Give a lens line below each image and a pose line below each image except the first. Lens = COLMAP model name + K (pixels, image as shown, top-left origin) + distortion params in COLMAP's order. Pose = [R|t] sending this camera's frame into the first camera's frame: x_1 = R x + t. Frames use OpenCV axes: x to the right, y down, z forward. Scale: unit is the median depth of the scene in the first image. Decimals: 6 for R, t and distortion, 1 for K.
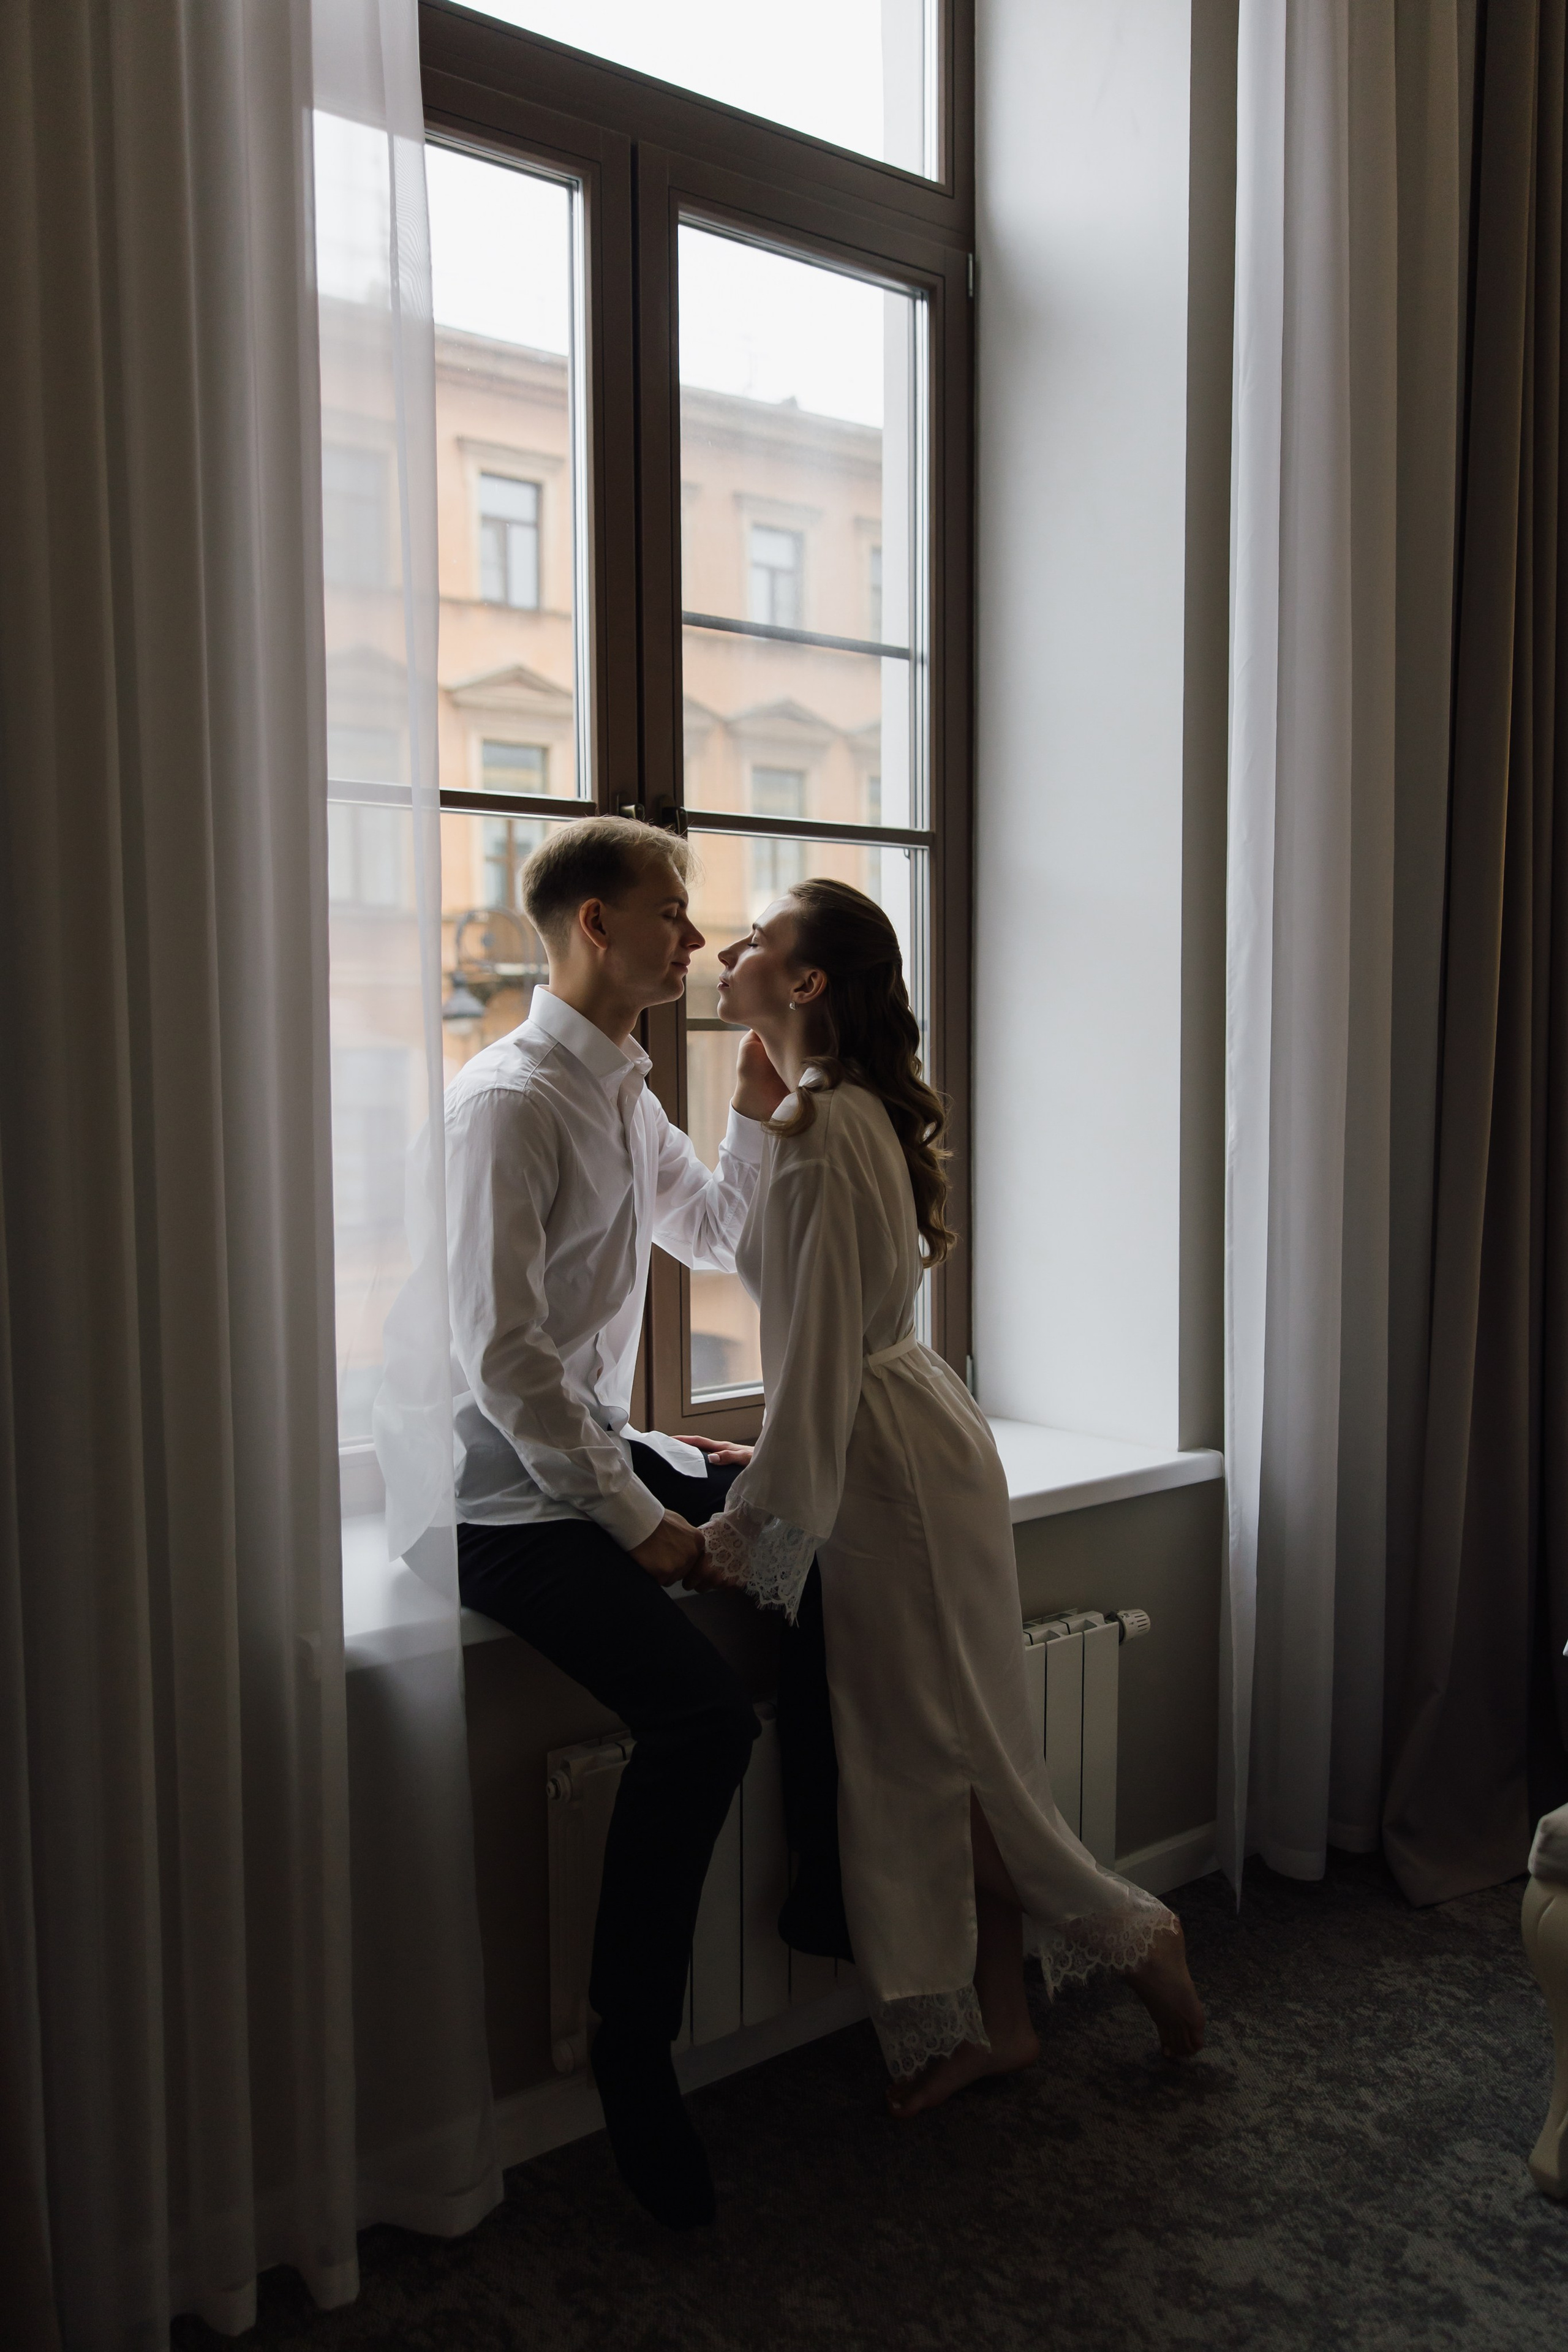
lens RADIAL K [[1761.9, 0, 830.5], [0, 1761.9, 1215.0], [0, 0, 1]] dist [0.044512, -0.092043]
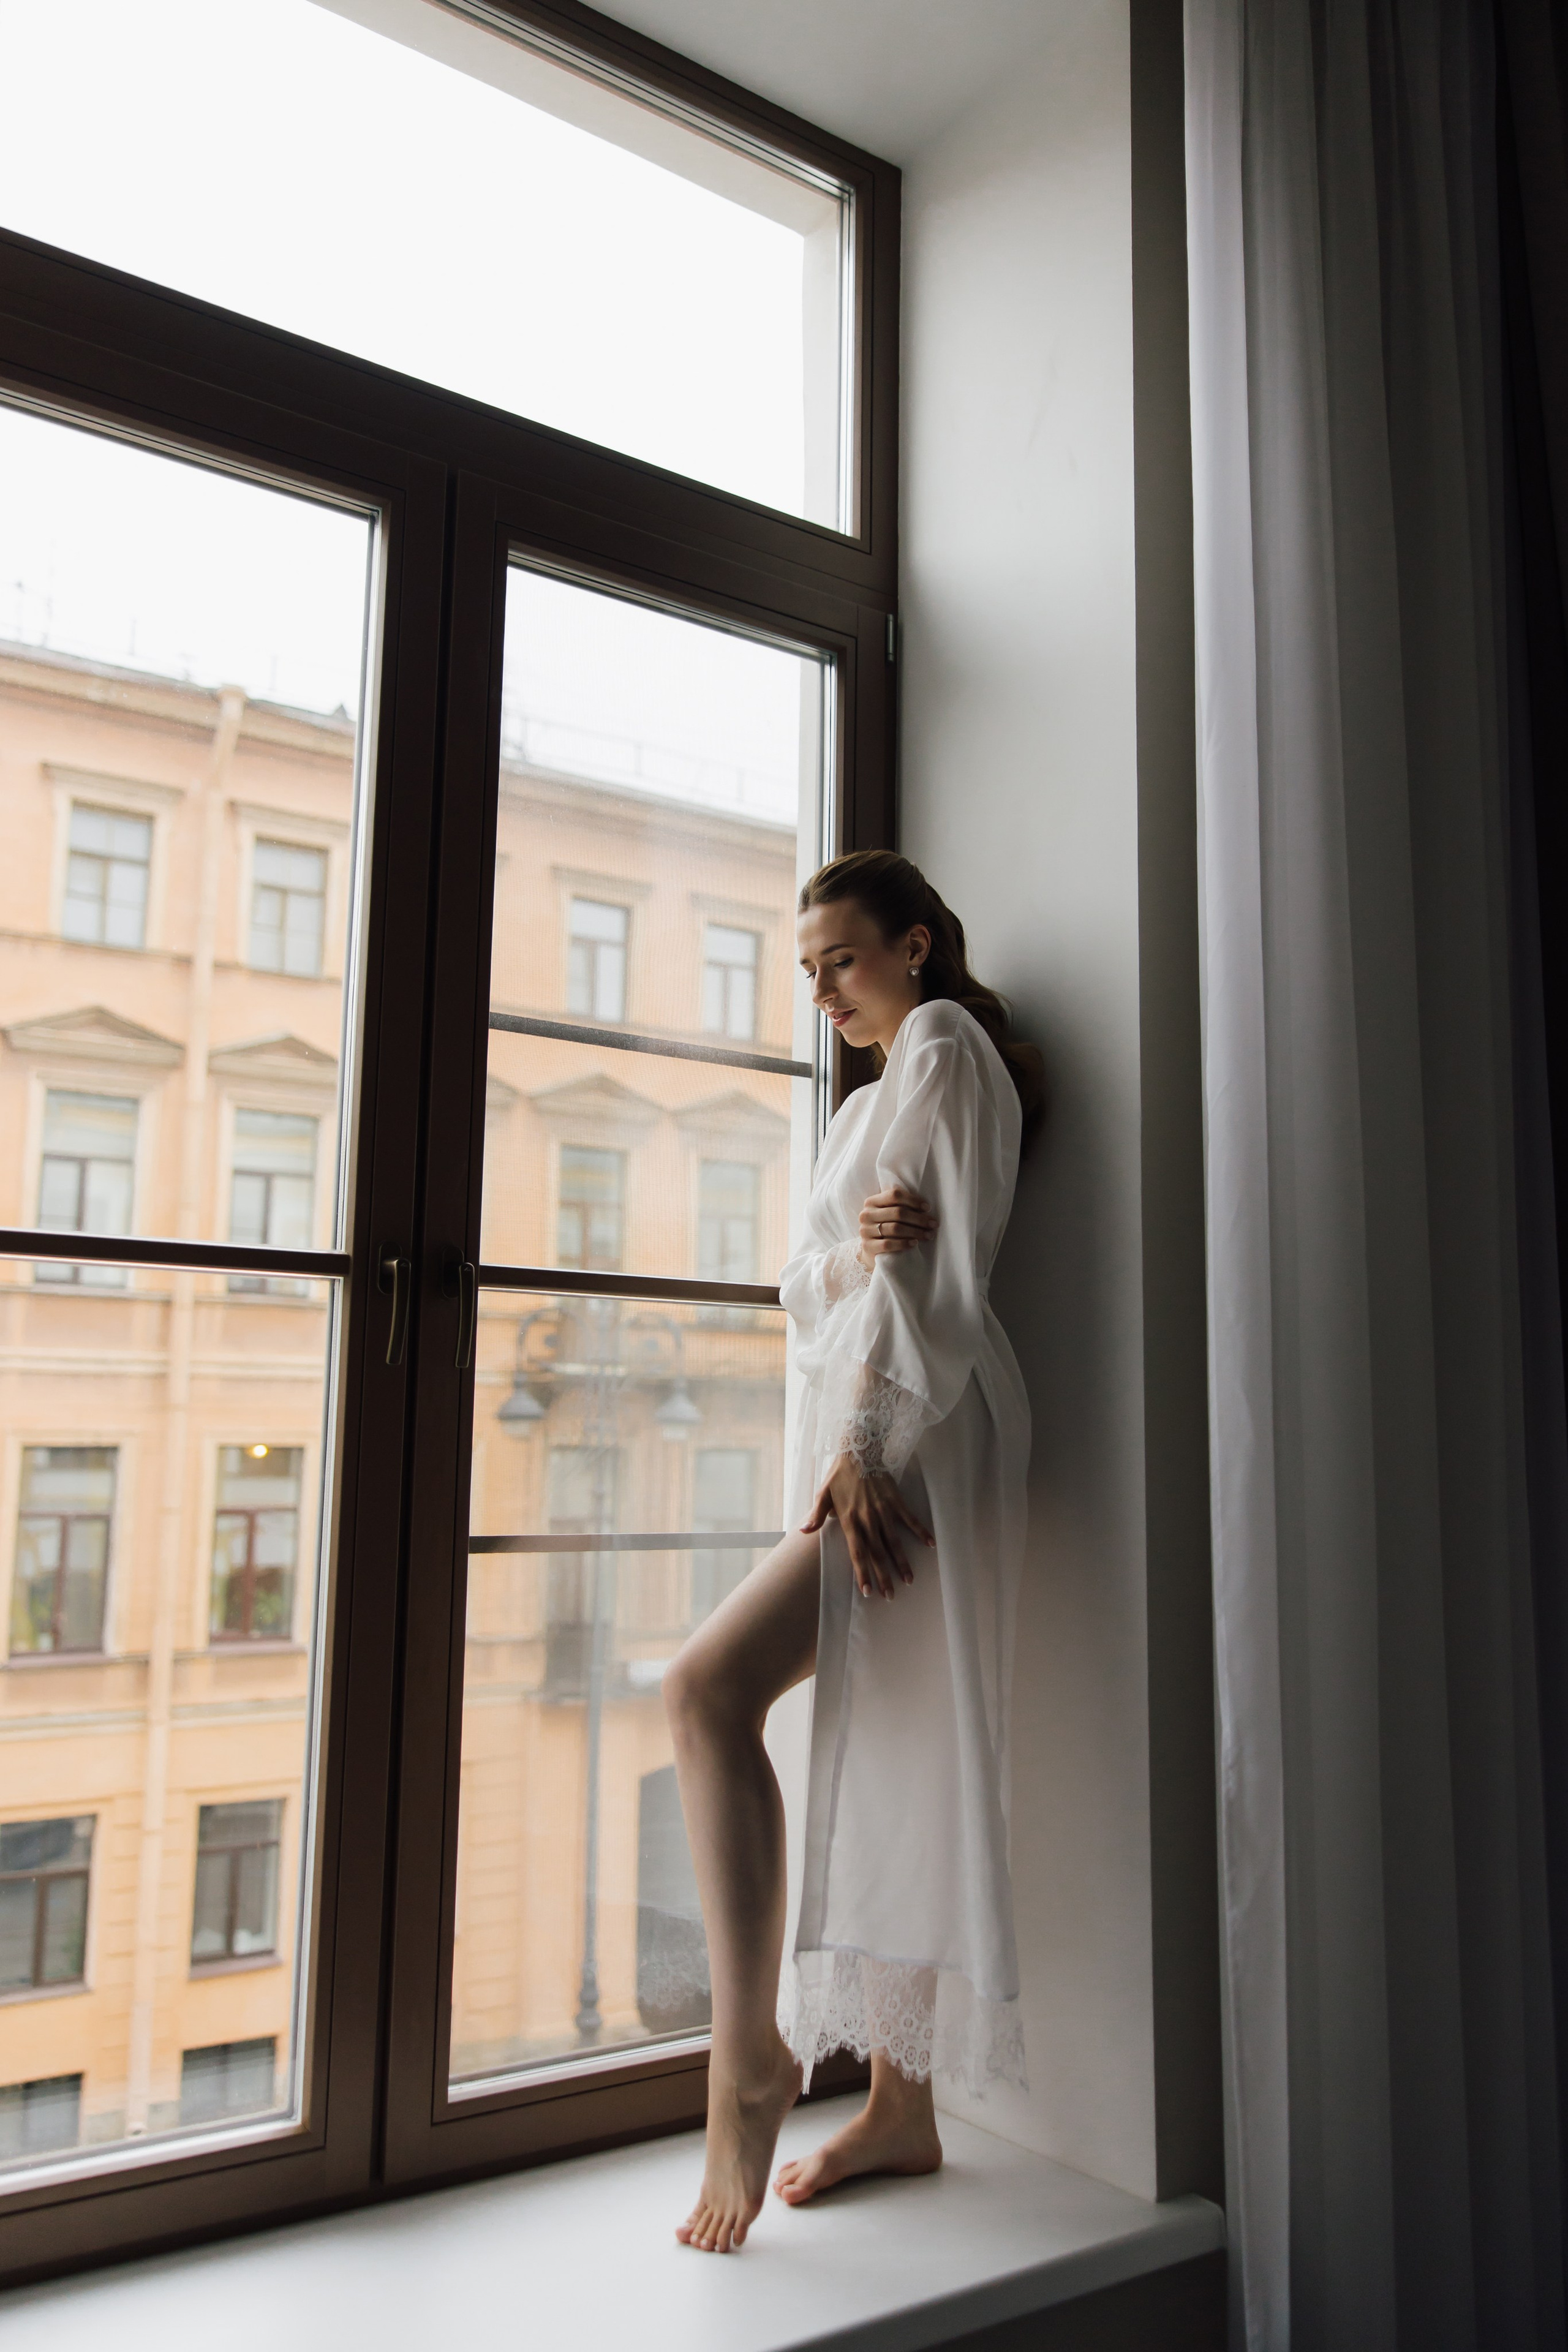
lens RADIAL K [[1761.9, 0, 830.5], [0, 1761.9, 1215.0], [0, 0, 1]] dist [0.044512, -0.092043]
pose [[0.998172, 0.018409, -0.057566, 0.104102], [-0.030702, 0.974879, -0.220610, -0.081119], [0.052059, 0.221975, 0.973662, 0.248607]]
